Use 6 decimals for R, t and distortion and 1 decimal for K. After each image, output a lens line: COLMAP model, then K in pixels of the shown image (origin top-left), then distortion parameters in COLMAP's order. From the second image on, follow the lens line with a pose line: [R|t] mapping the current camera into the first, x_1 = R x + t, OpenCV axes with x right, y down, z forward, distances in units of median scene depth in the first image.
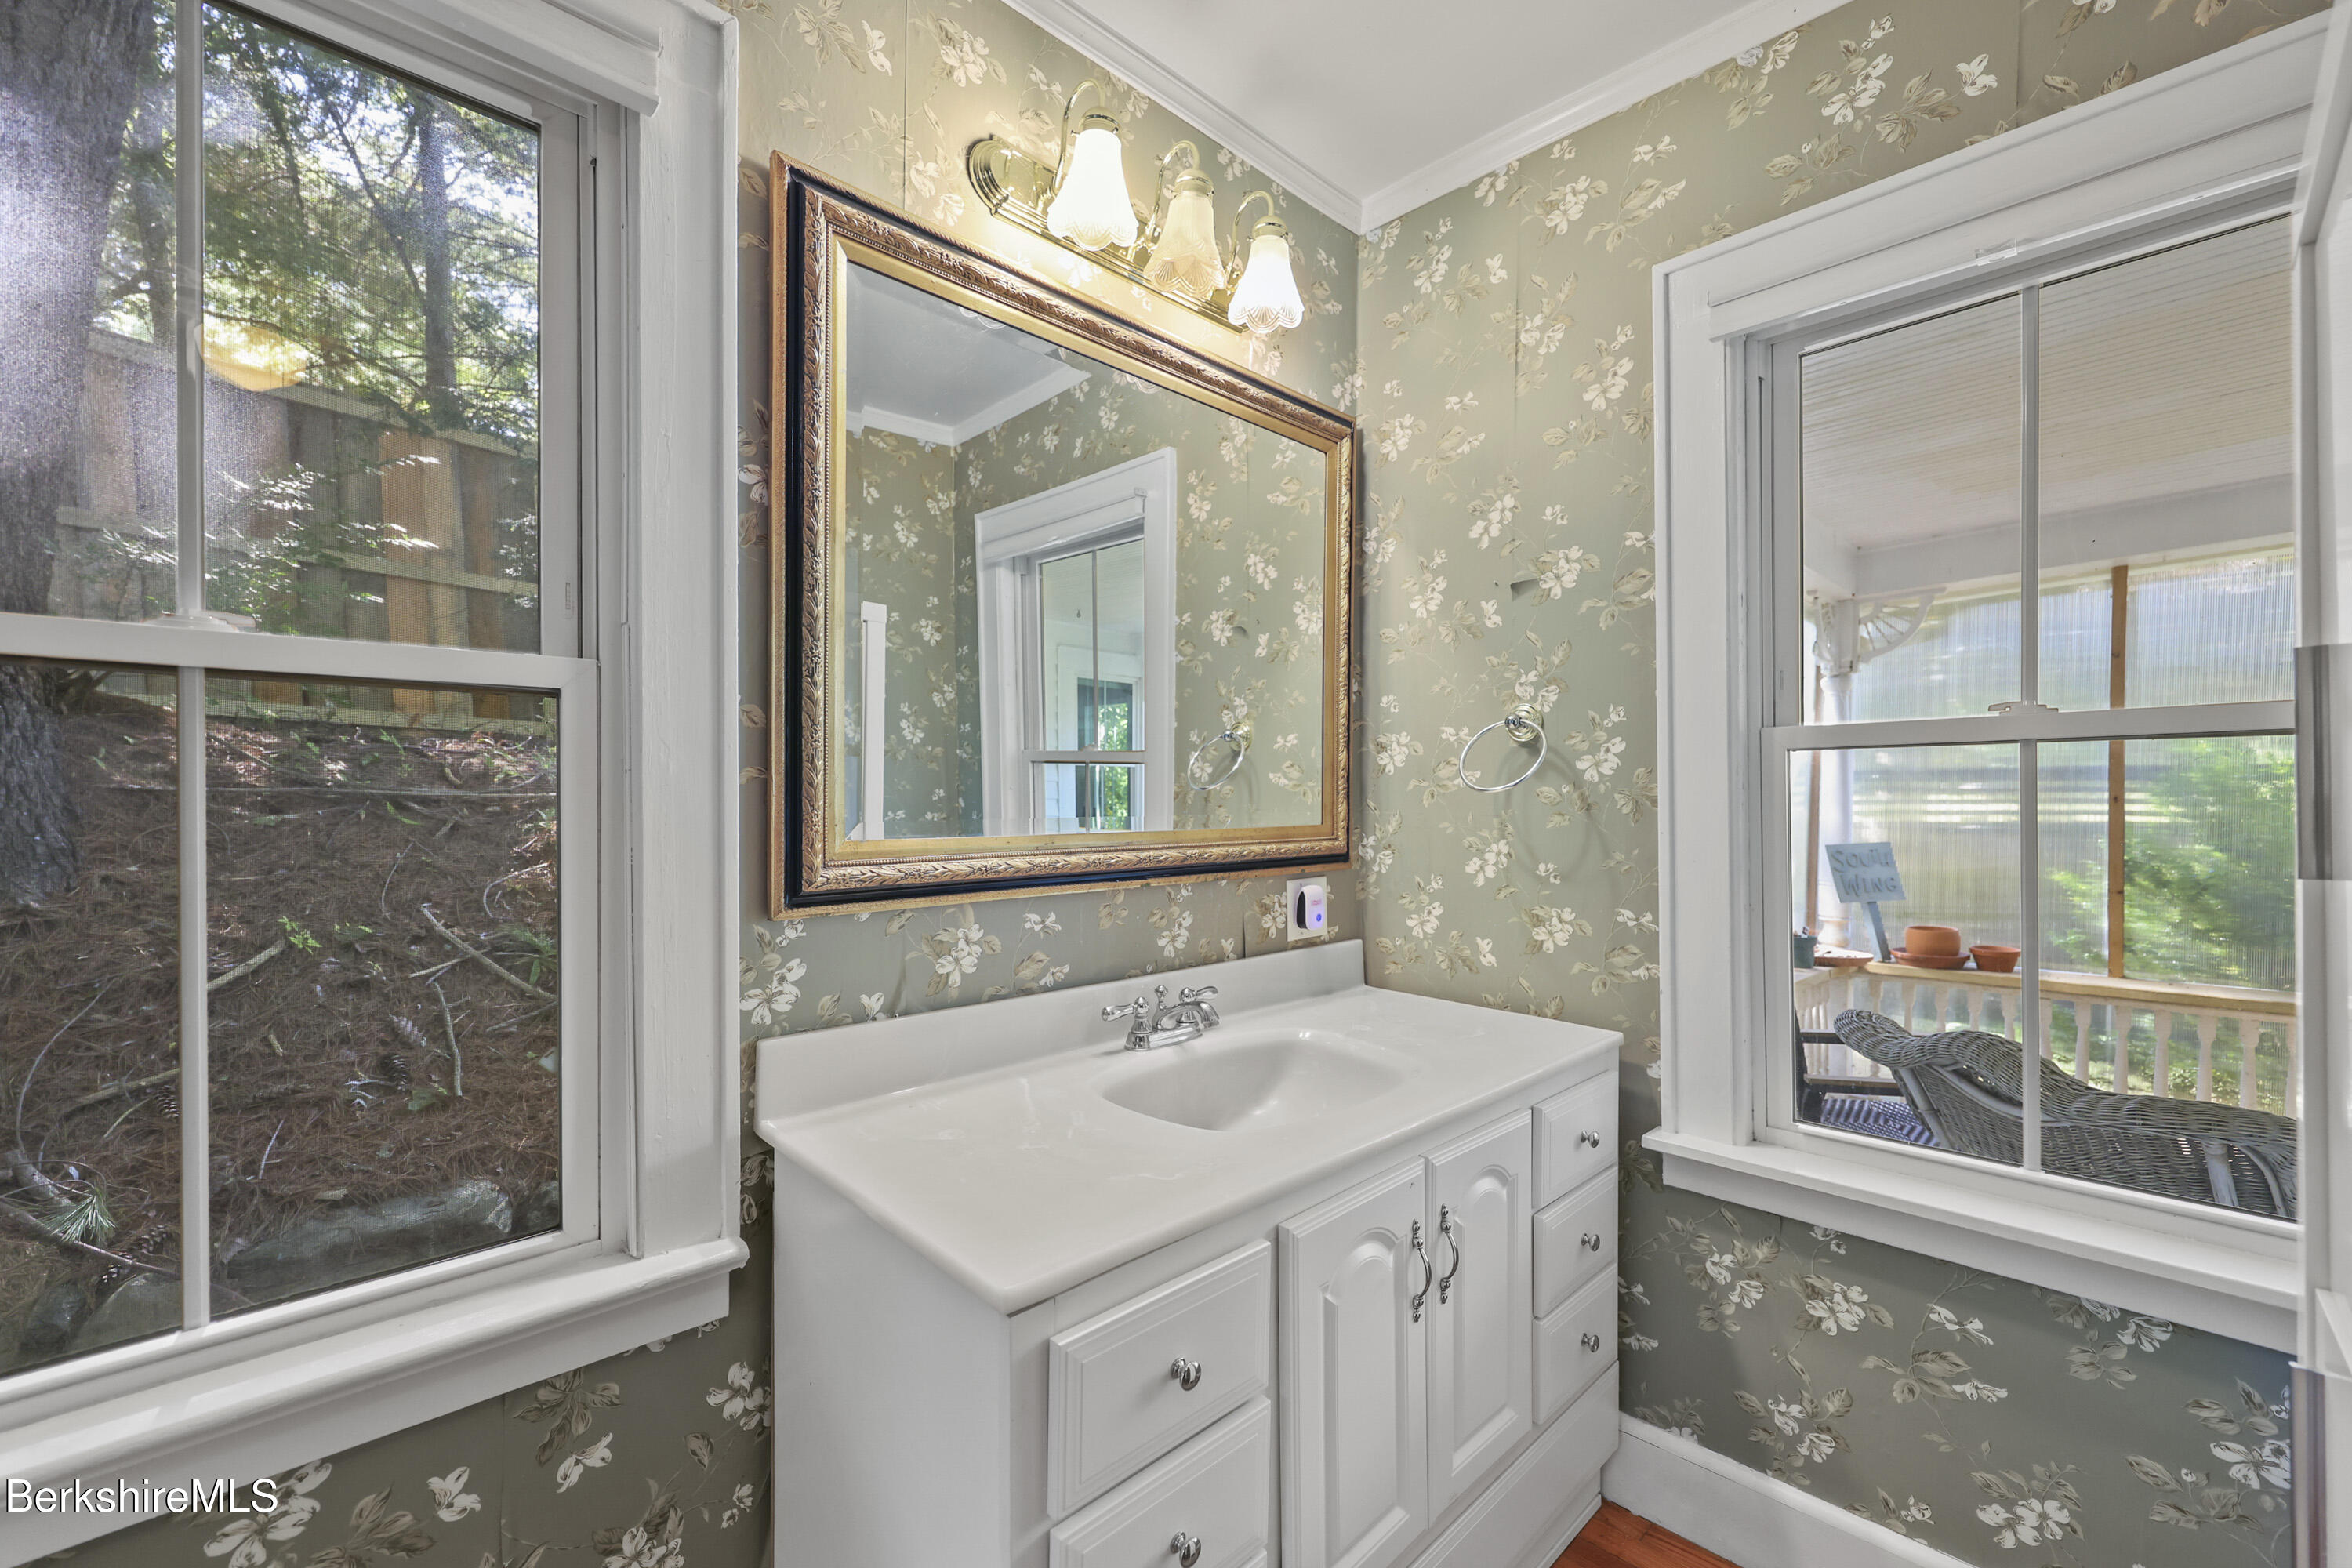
lens RADIAL K [[947.4, 0, 1178.5], [0, 947.4, 802.0], [0, 0, 1]] dist [-0.002919, 0.000622]
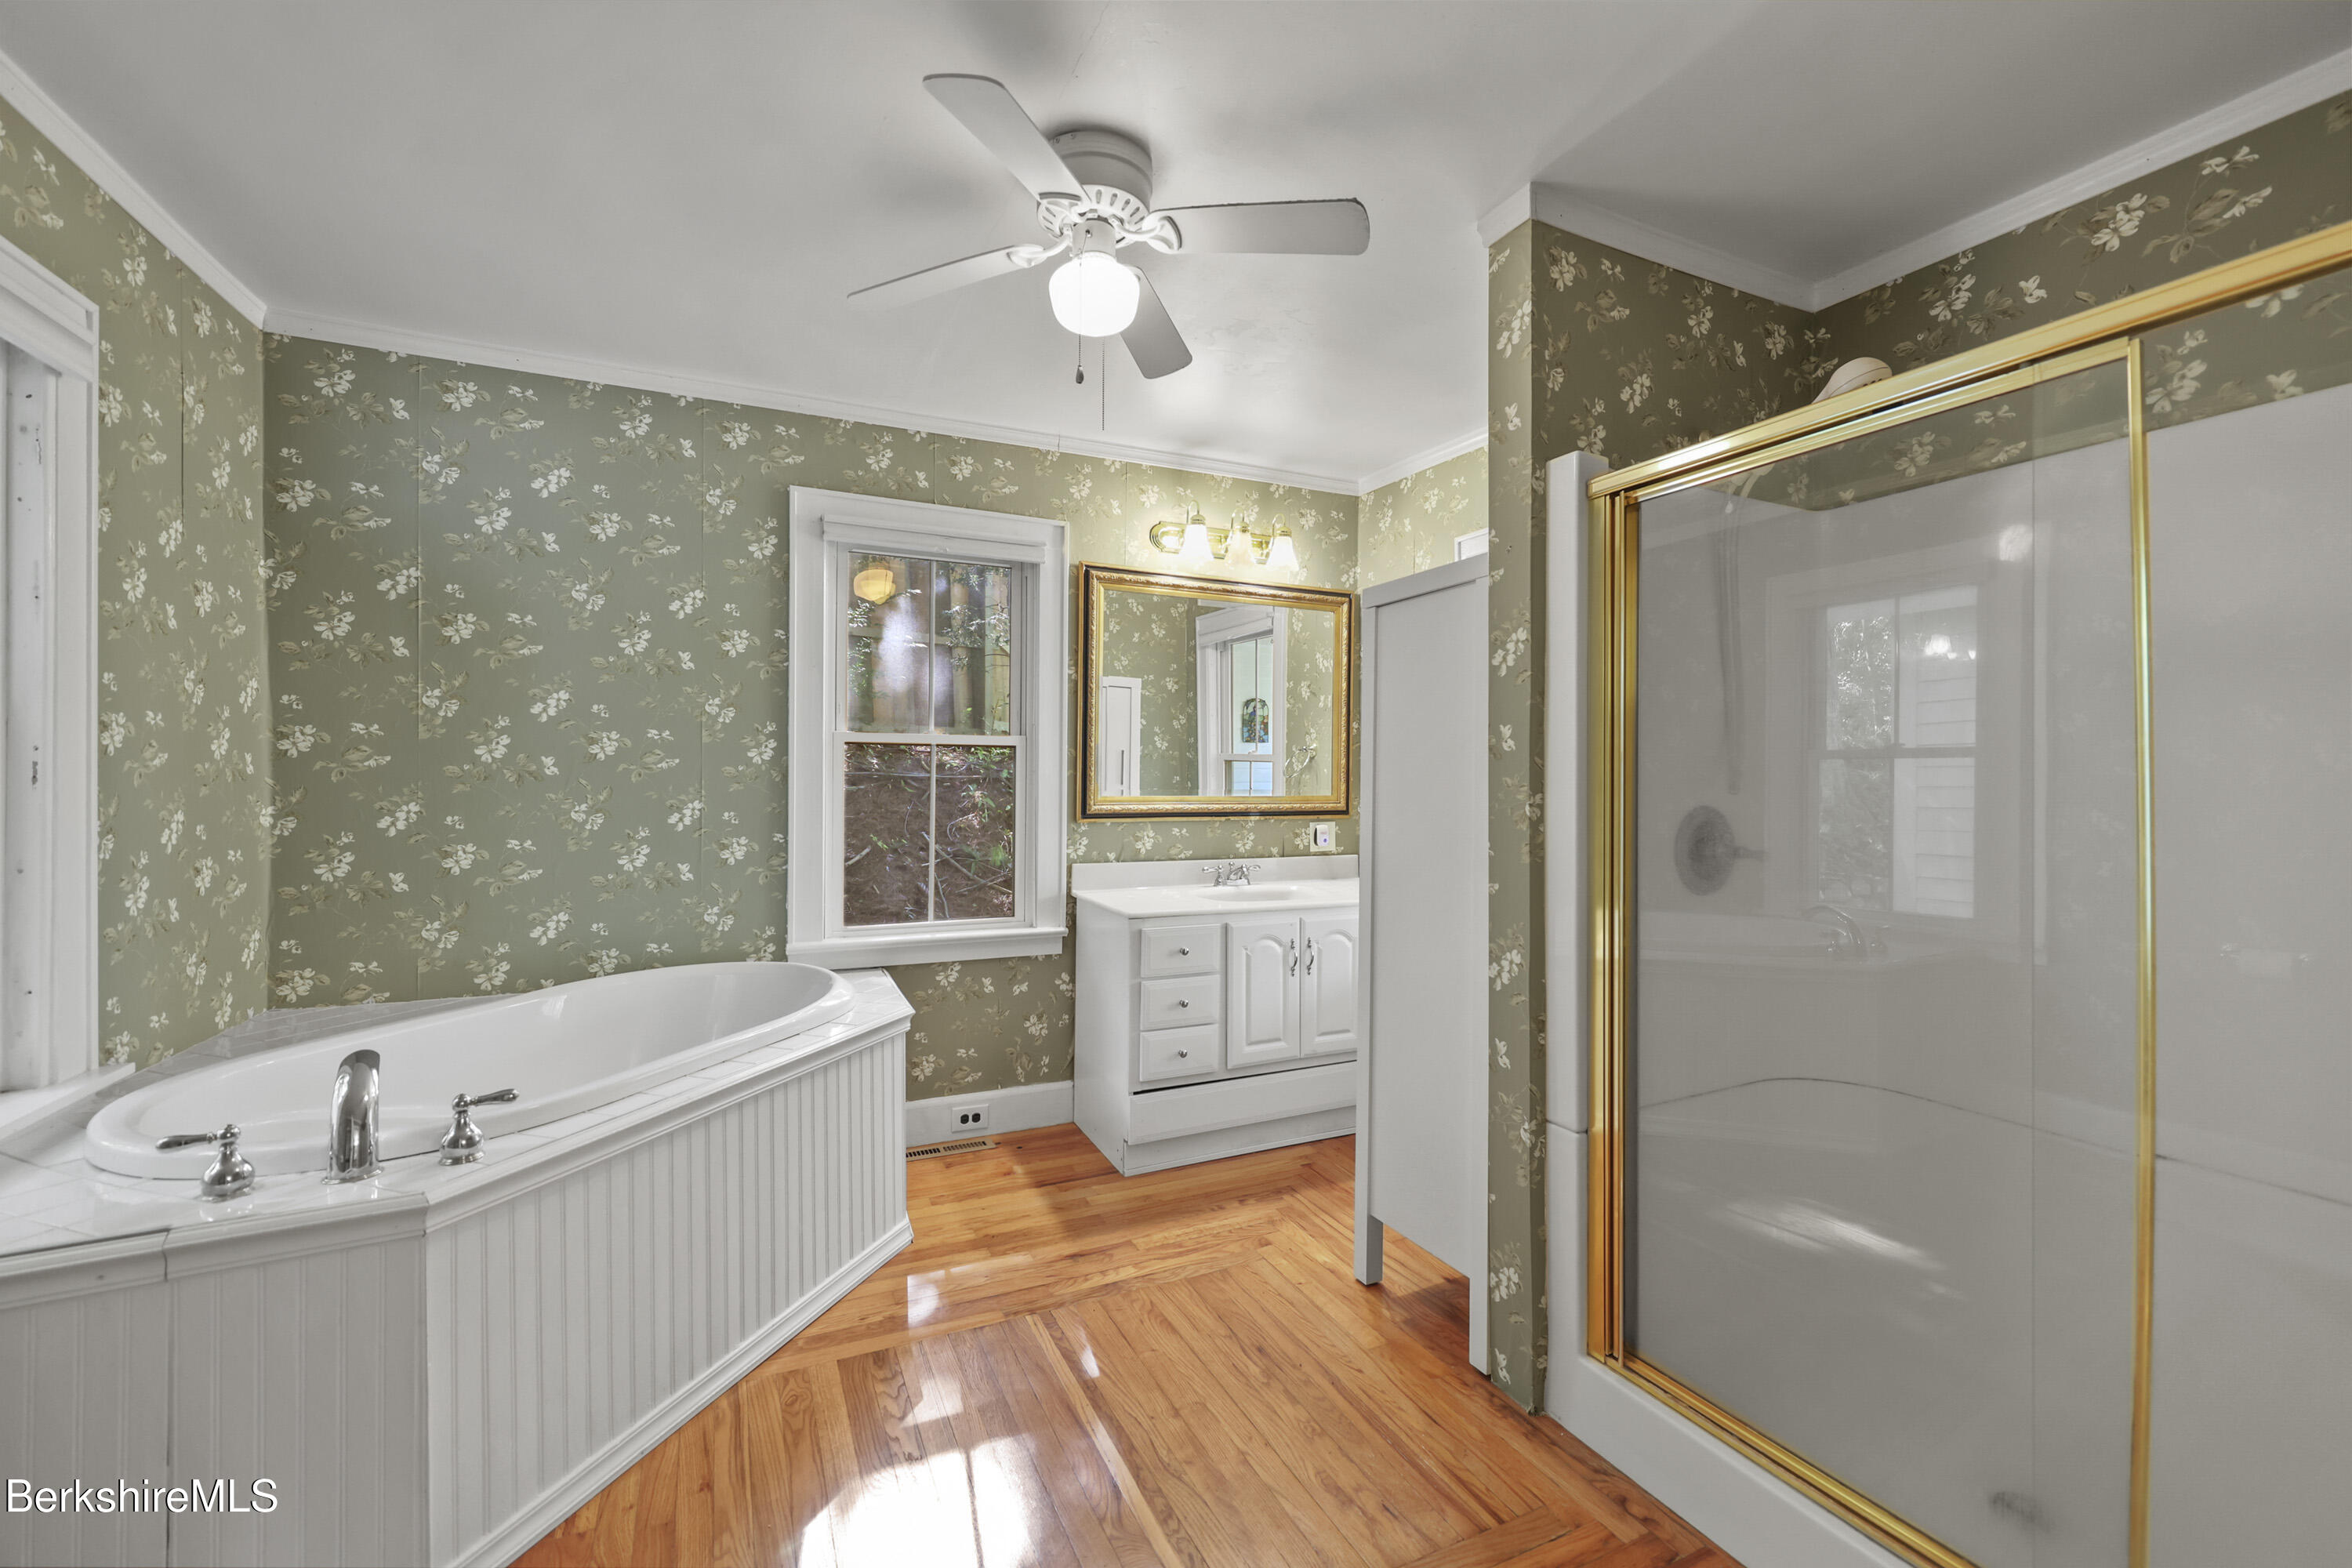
lens RADIAL K [[947.4, 0, 1182.4], [0, 947.4, 781.4], [0, 0, 1]] dist [-0.002919, 0.000622]
pose [[0.948376, 0.009026, -0.317020, 0.628583], [-0.010139, 0.999947, -0.001863, 0.001056], [0.316986, 0.004981, 0.948417, -1.303319]]
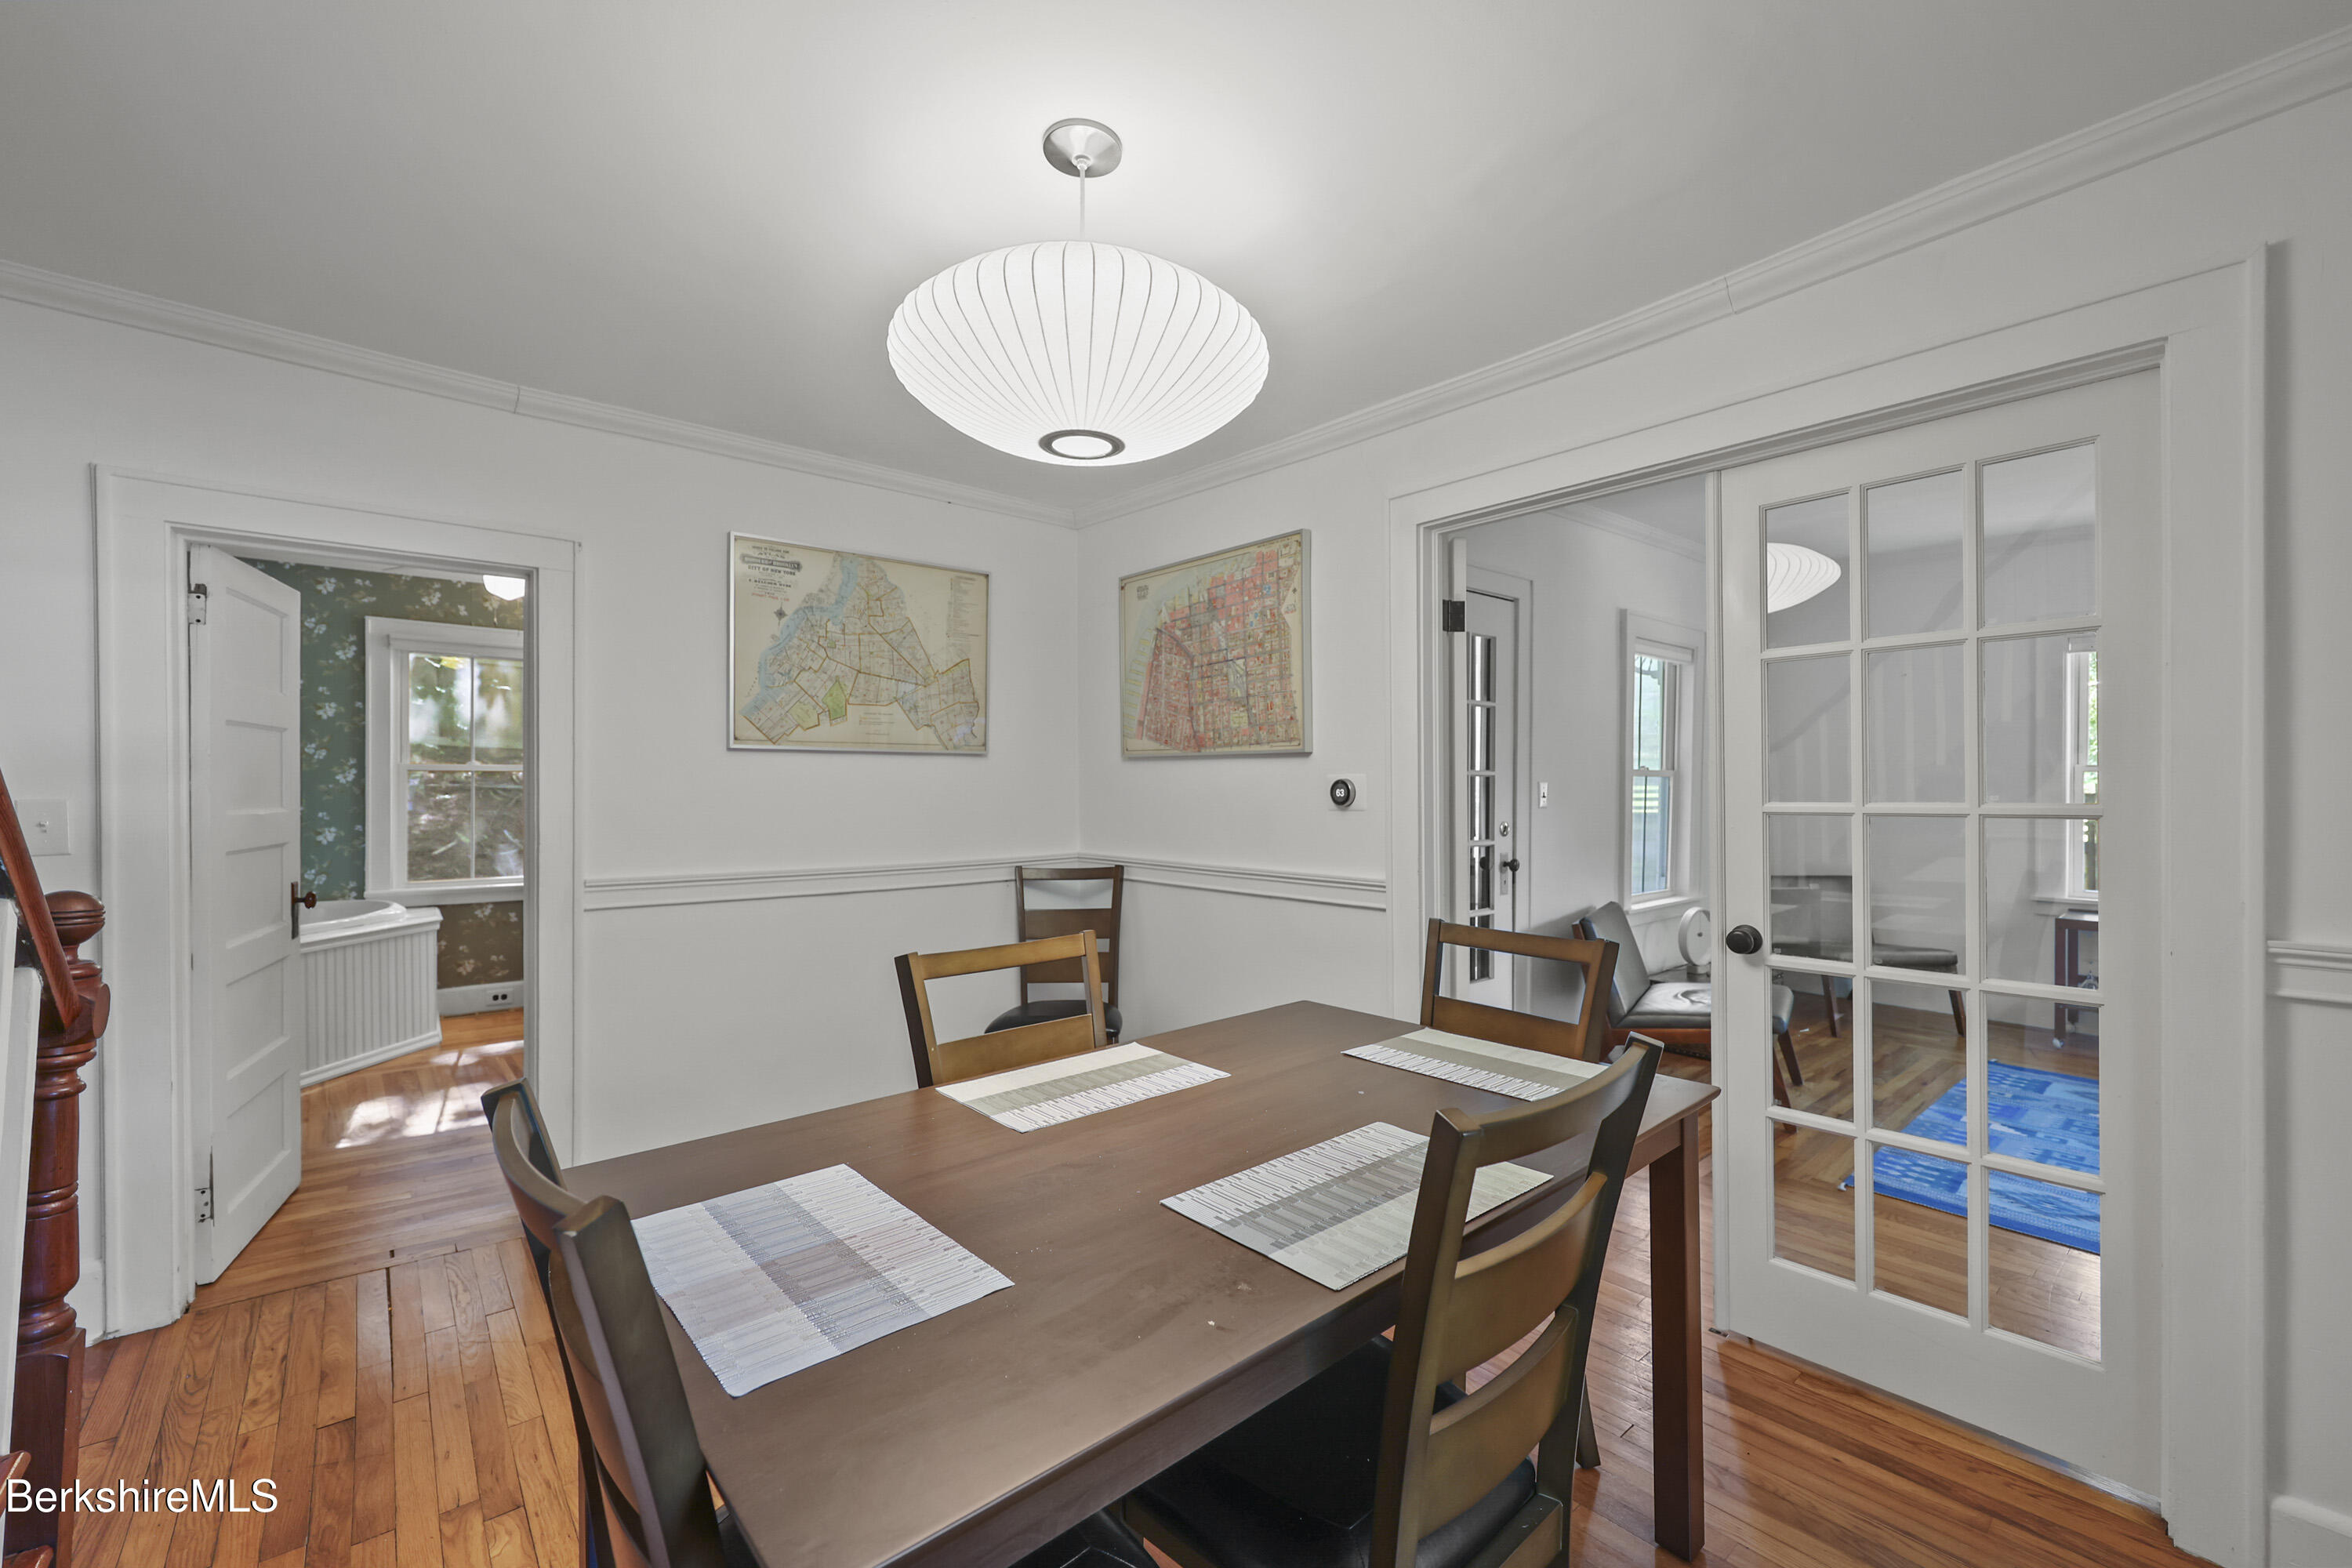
lens RADIAL K [[947.4, 0, 1169.6], [0, 947.4, 789.1], [0, 0, 1]] dist [-0.002919, 0.000622]
pose [[0.998699, 0.006111, -0.050617, 2.193125], [-0.006228, 0.999978, -0.002159, -0.021183], [0.050603, 0.002472, 0.998716, -2.843253]]
